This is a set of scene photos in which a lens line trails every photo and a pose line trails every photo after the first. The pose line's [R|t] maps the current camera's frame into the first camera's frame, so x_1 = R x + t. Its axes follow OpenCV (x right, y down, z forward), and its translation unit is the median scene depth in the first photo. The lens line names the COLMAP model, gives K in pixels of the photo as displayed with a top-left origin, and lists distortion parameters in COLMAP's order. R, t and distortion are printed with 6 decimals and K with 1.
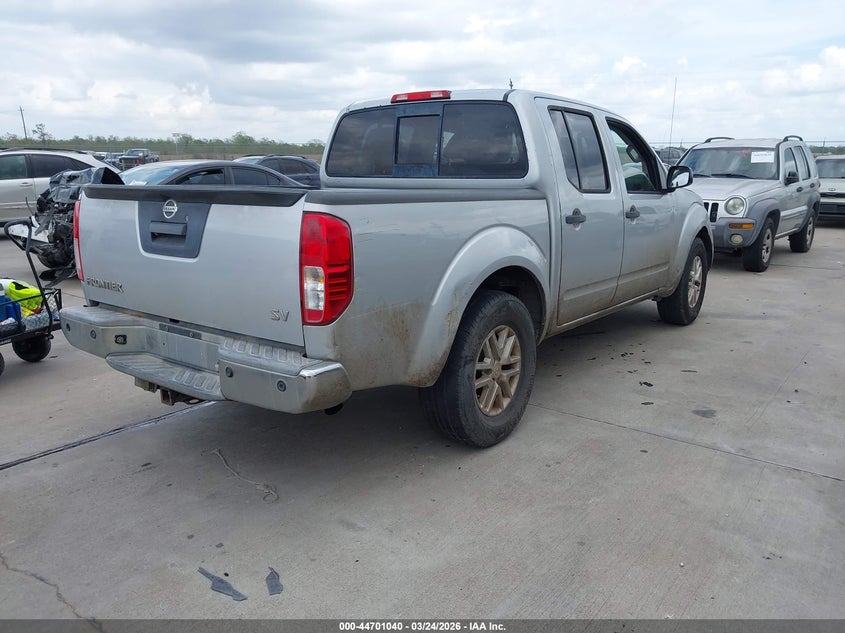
lens RADIAL K [[627.9, 0, 422.5], [0, 627.9, 316.5], [0, 0, 1]] dist [0.004185, -0.002867]
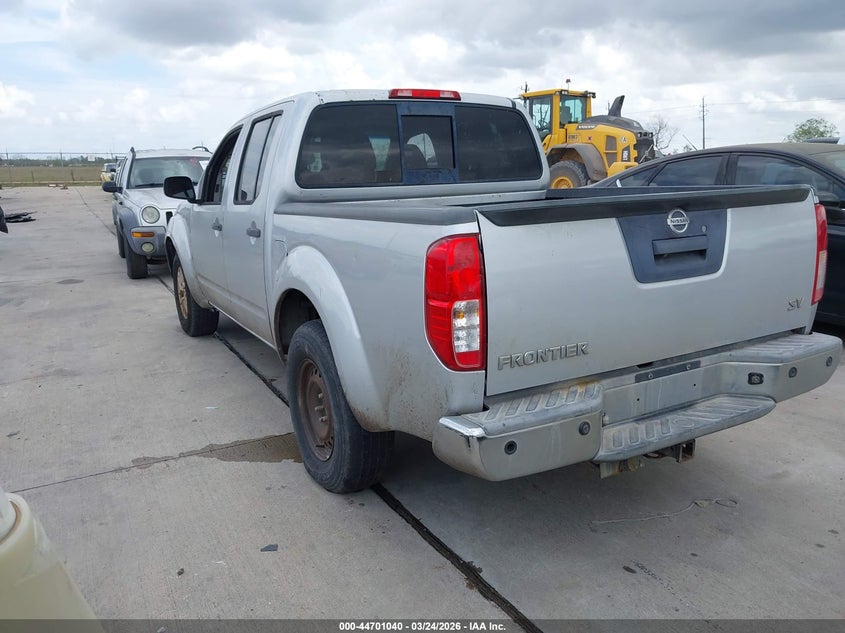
lens RADIAL K [[627.2, 0, 422.5], [0, 627.2, 316.5], [0, 0, 1]] dist [-0.004782, 0.001053]
pose [[0.452597, -0.214069, 0.865639, -1.163301], [0.228295, 0.966221, 0.119579, -0.204810], [-0.861996, 0.143500, 0.486180, 0.832929]]
